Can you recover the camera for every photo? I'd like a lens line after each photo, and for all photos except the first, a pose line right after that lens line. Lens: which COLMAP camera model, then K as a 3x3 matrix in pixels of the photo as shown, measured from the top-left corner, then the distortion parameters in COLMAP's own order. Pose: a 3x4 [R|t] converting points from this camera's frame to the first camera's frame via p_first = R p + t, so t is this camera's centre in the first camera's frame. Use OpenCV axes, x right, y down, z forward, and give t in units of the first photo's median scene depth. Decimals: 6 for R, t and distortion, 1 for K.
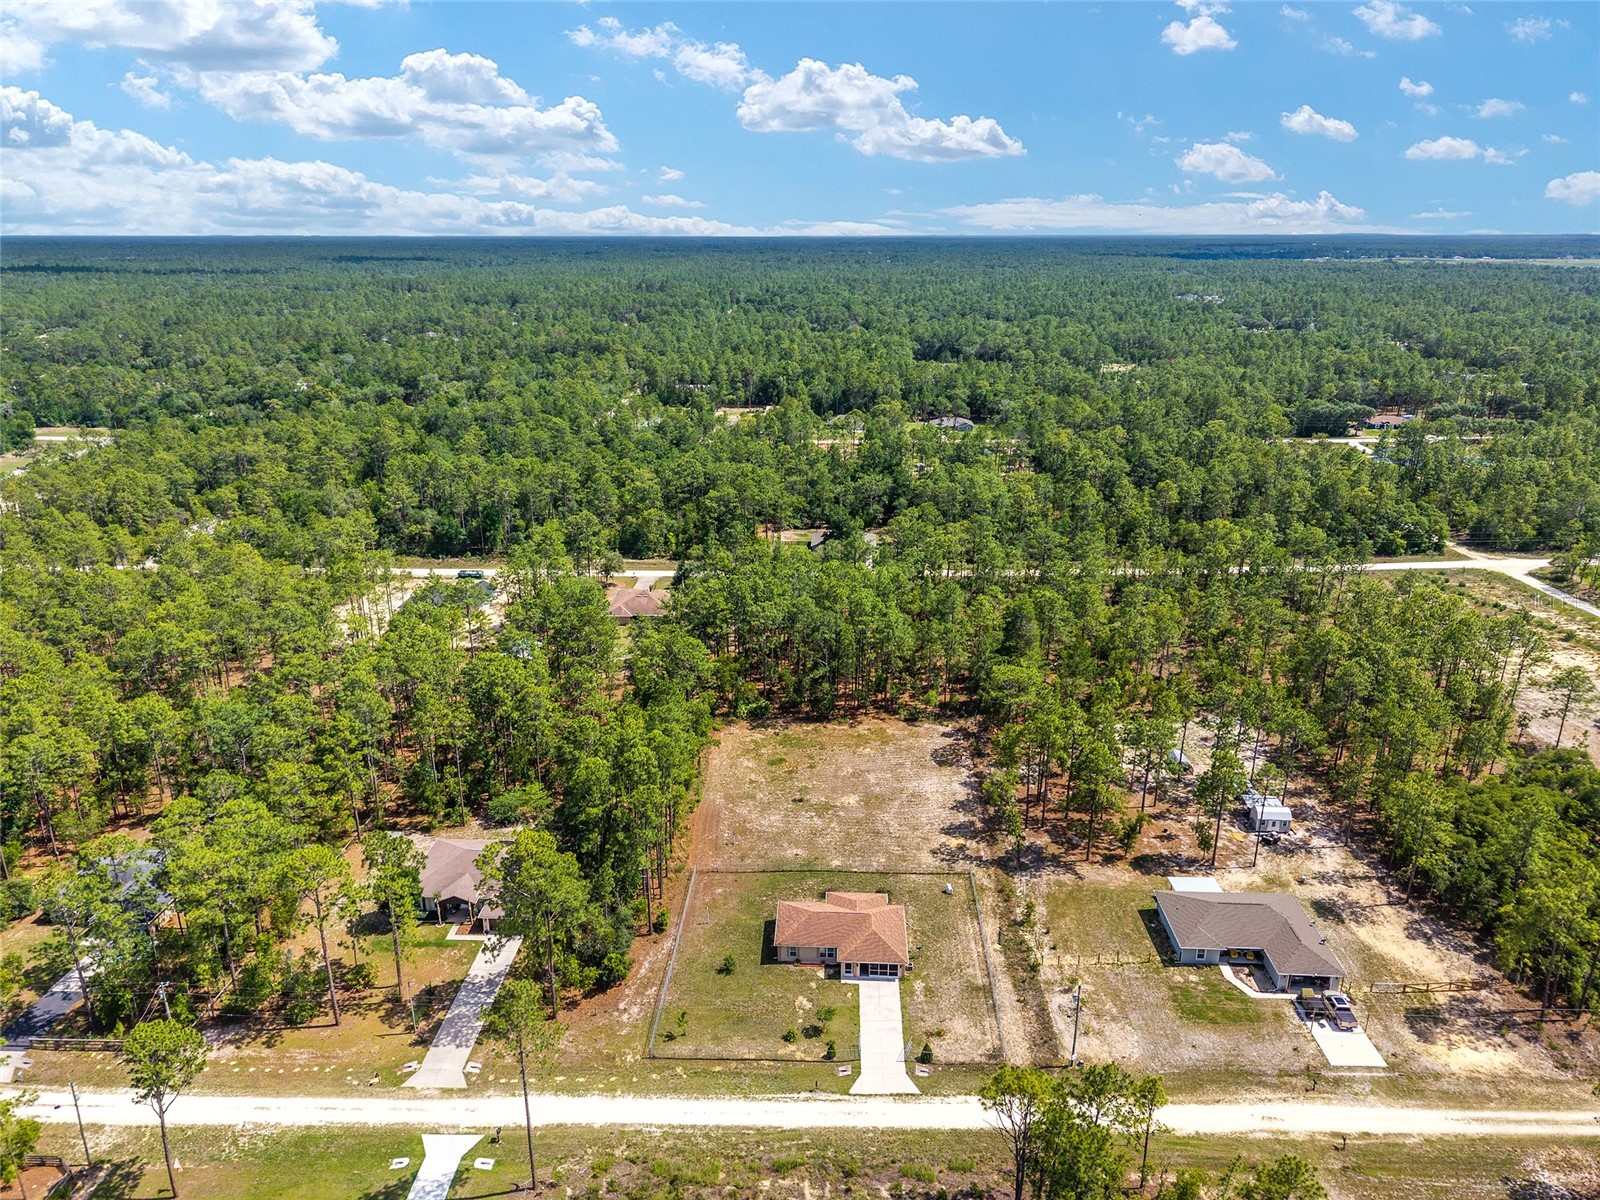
lens RADIAL K [[1084.3, 0, 788.4], [0, 1084.3, 601.4], [0, 0, 1]] dist [0.028078, -0.027952]
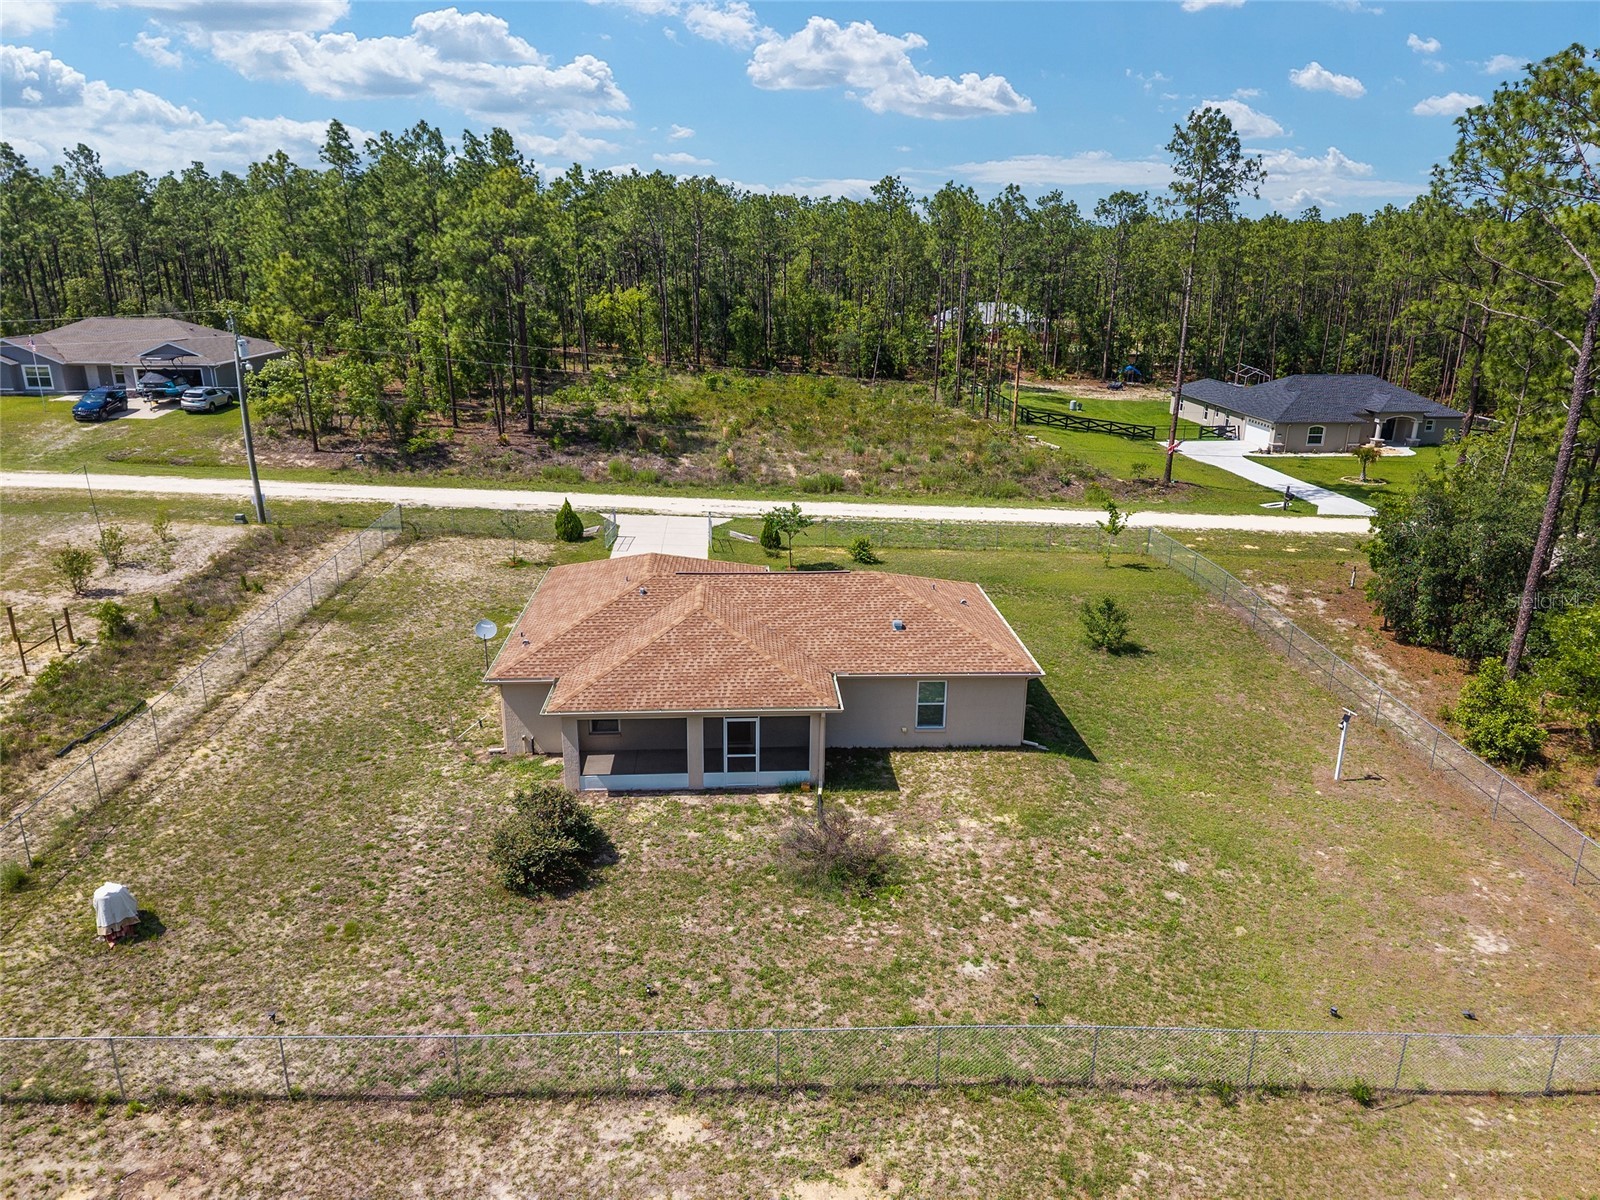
lens RADIAL K [[1066.1, 0, 786.6], [0, 1066.1, 597.7], [0, 0, 1]] dist [0.038785, -0.039350]
pose [[-0.994955, 0.024062, -0.097393, 0.067676], [-0.039912, 0.795733, 0.604331, 0.136613], [0.092040, 0.605169, -0.790759, 1.199280]]
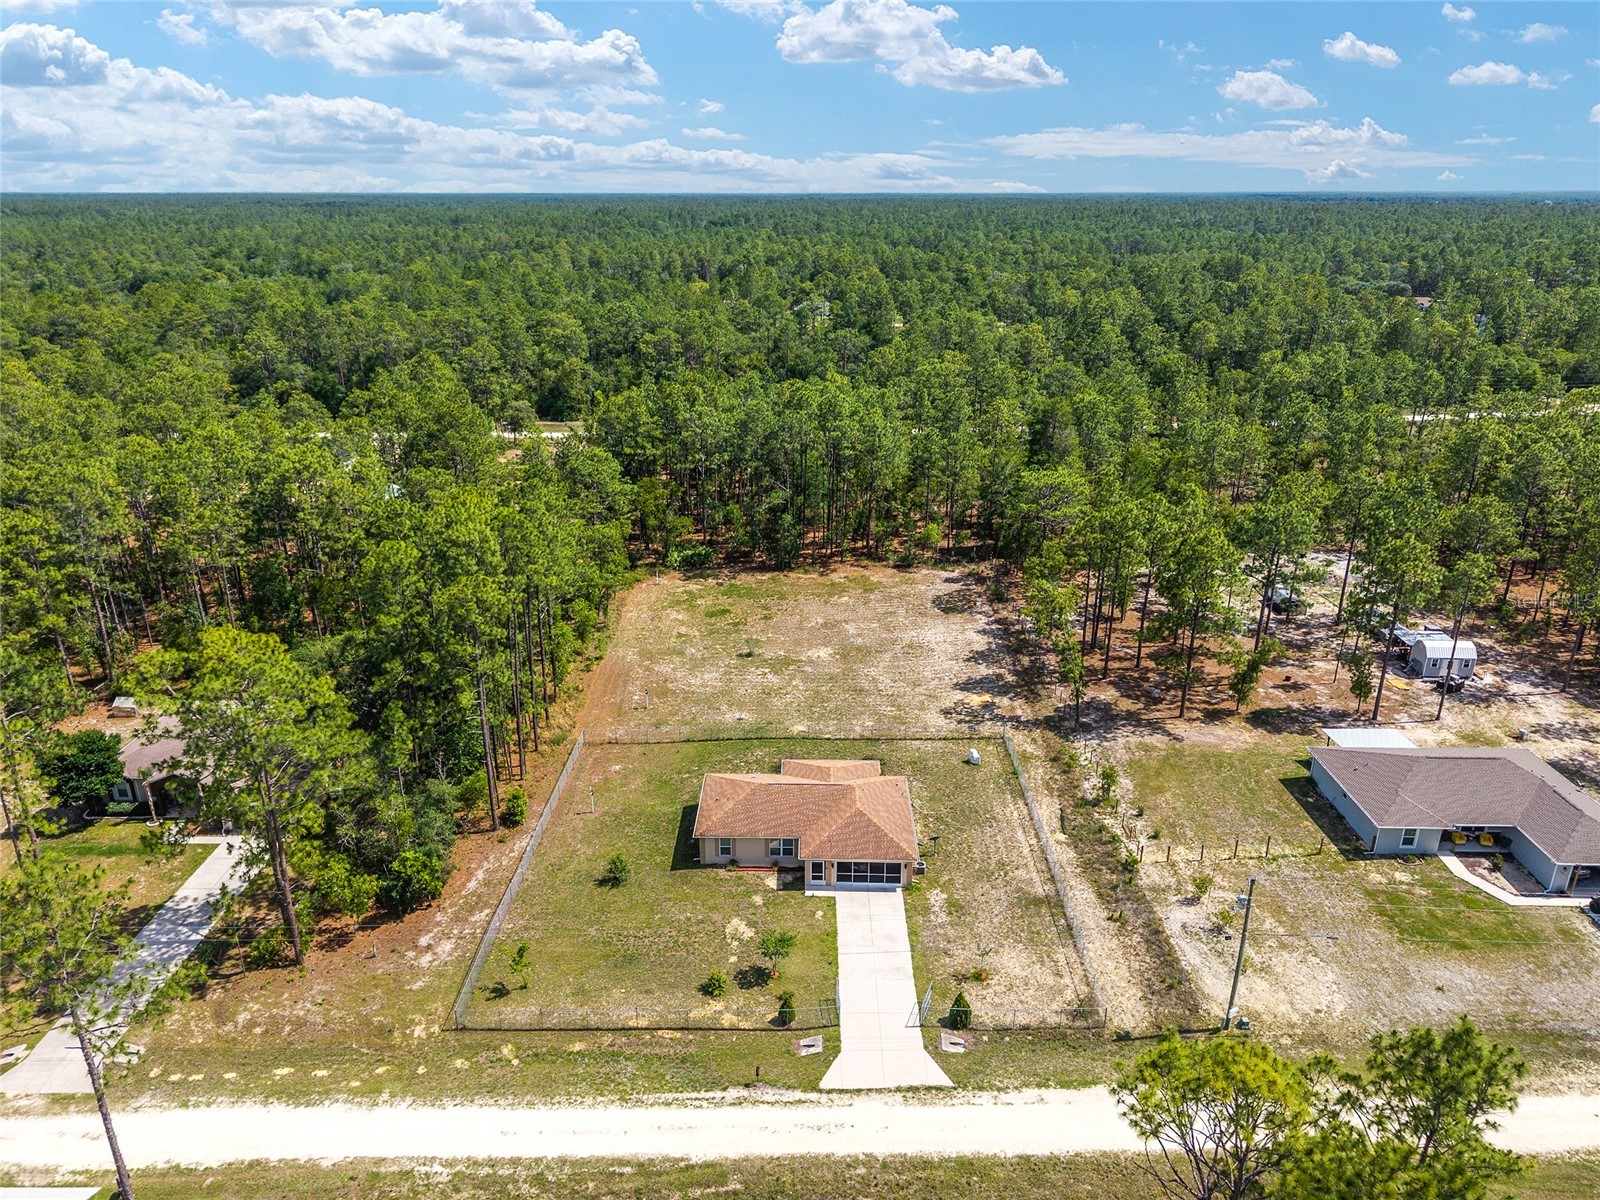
lens RADIAL K [[1078.6, 0, 787.7], [0, 1078.6, 602.8], [0, 0, 1]] dist [0.028651, -0.027641]
pose [[0.999652, -0.010844, 0.024051, 0.025347], [0.010156, 0.999541, 0.028539, 0.166708], [-0.024349, -0.028285, 0.999303, 0.399542]]
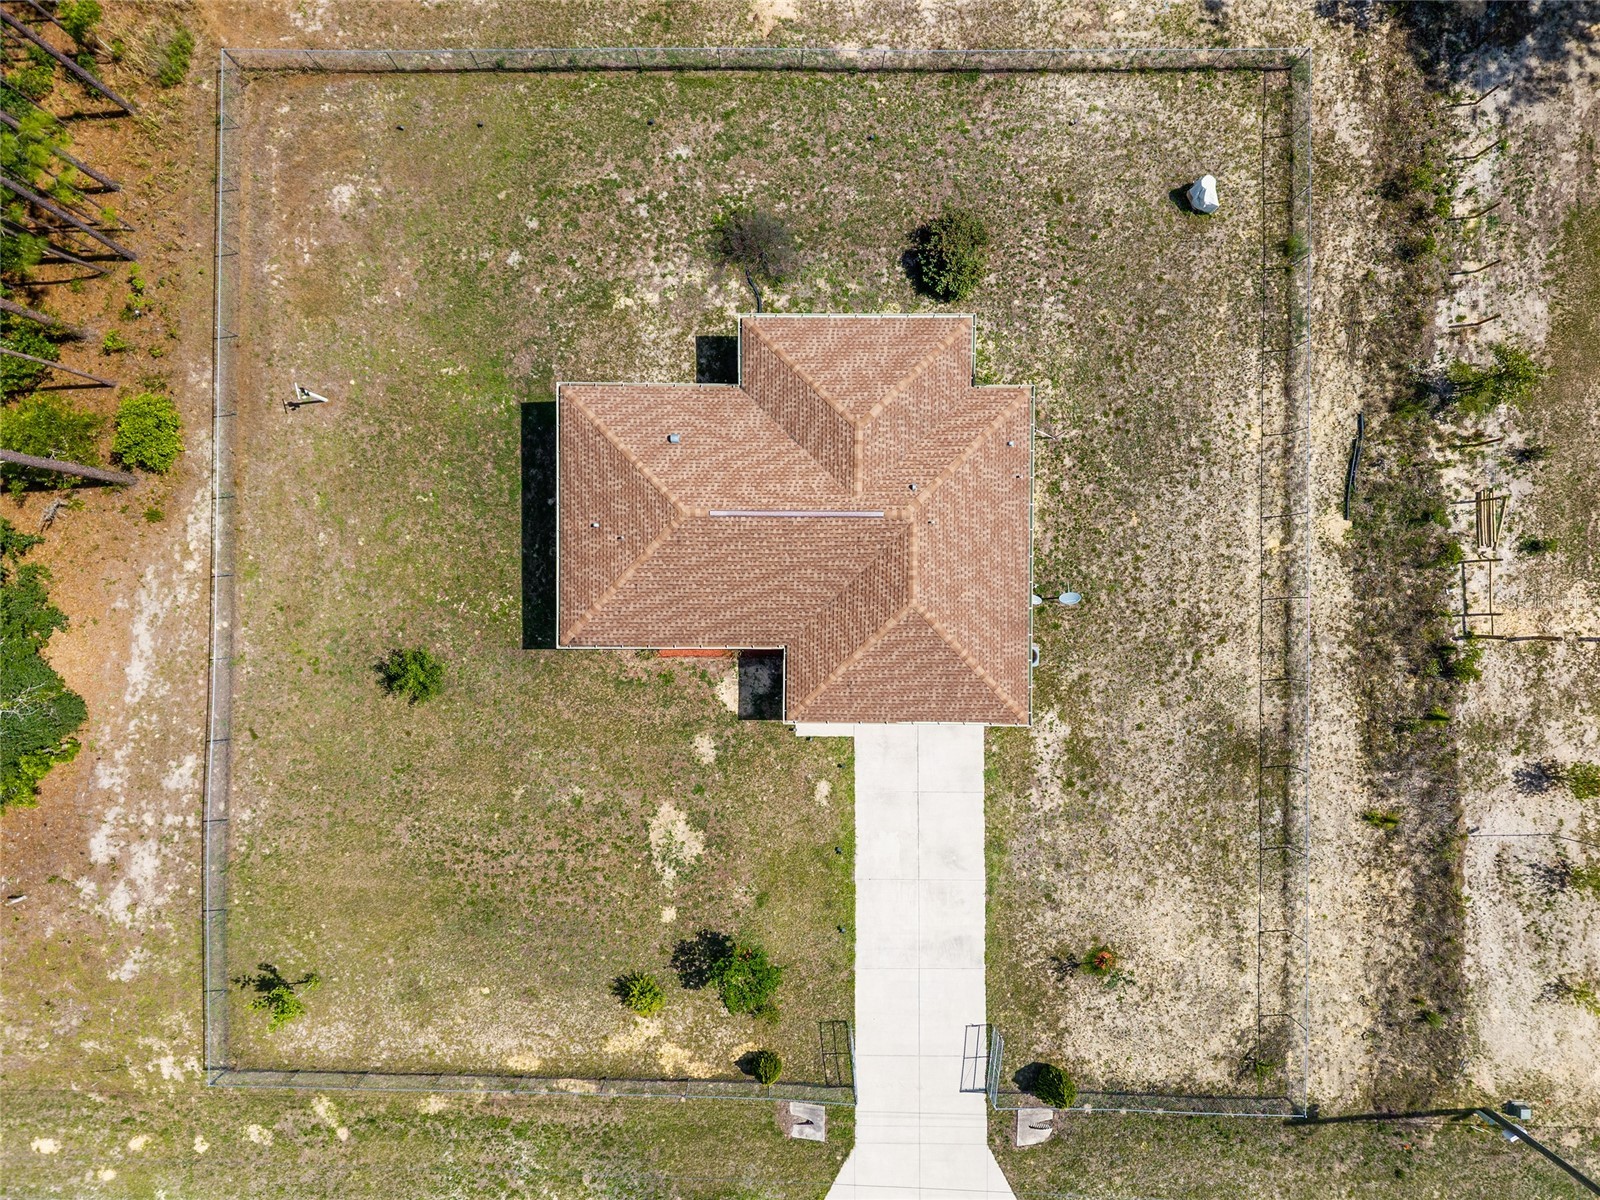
lens RADIAL K [[1071.0, 0, 789.4], [0, 1071.0, 601.5], [0, 0, 1]] dist [0.022149, -0.017223]
pose [[0.998910, -0.046361, 0.005403, 0.044508], [0.010064, 0.326968, 0.944982, 0.052199], [-0.045577, -0.943897, 0.327079, 0.892689]]
